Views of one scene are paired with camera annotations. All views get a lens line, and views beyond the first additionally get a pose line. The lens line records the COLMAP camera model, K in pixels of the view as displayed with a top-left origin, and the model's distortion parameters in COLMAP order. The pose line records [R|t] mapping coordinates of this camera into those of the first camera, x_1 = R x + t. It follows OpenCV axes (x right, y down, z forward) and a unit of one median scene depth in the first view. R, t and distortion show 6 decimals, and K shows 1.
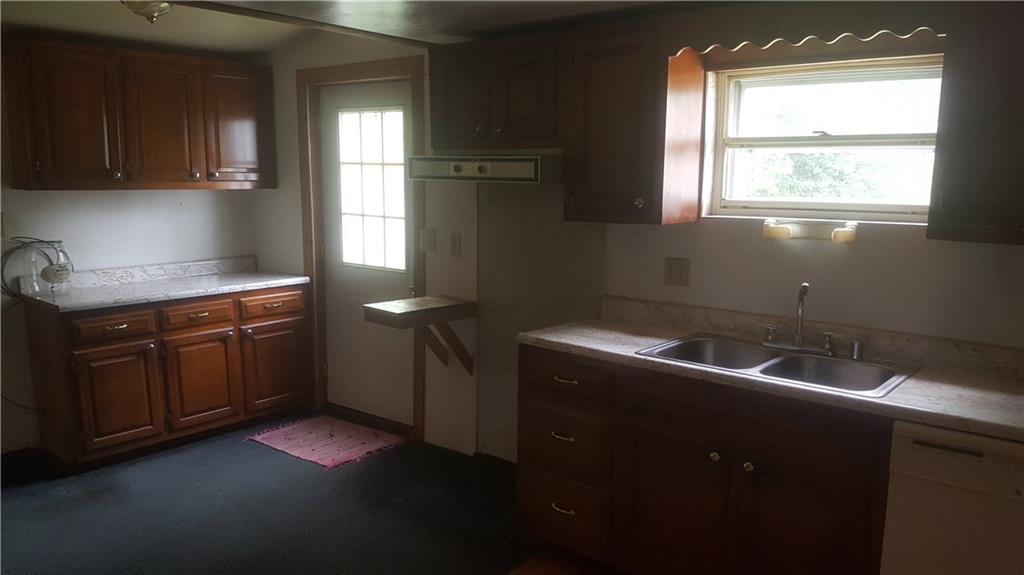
lens RADIAL K [[766.9, 0, 510.2], [0, 766.9, 313.7], [0, 0, 1]] dist [0.121367, -0.271721]
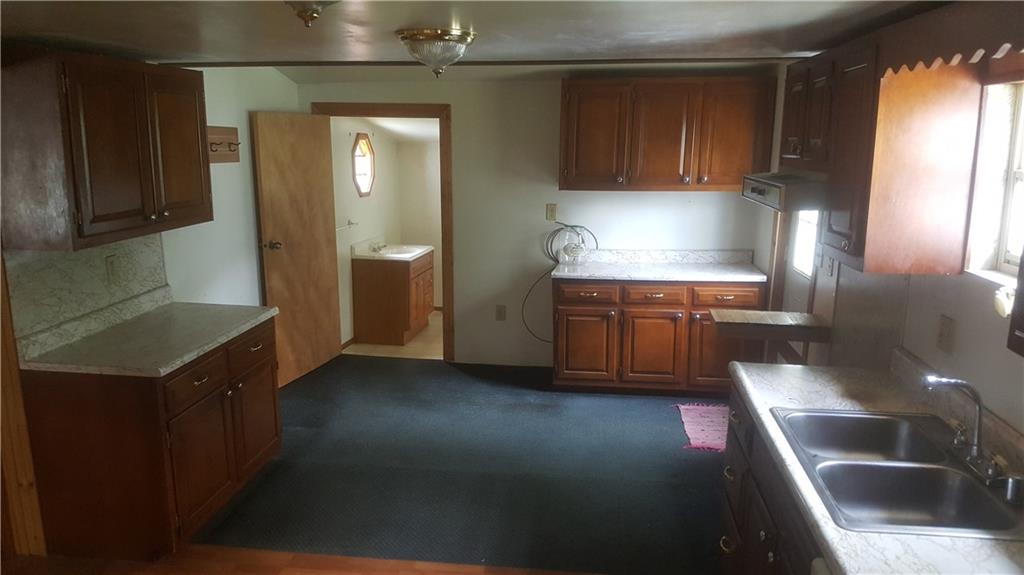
lens RADIAL K [[766.9, 0, 510.2], [0, 766.9, 313.7], [0, 0, 1]] dist [0.121367, -0.271721]
pose [[0.515859, 0.178285, -0.837916, 0.509753], [-0.142850, 0.982312, 0.121064, -0.085121], [0.844680, 0.057244, 0.532203, 0.160613]]
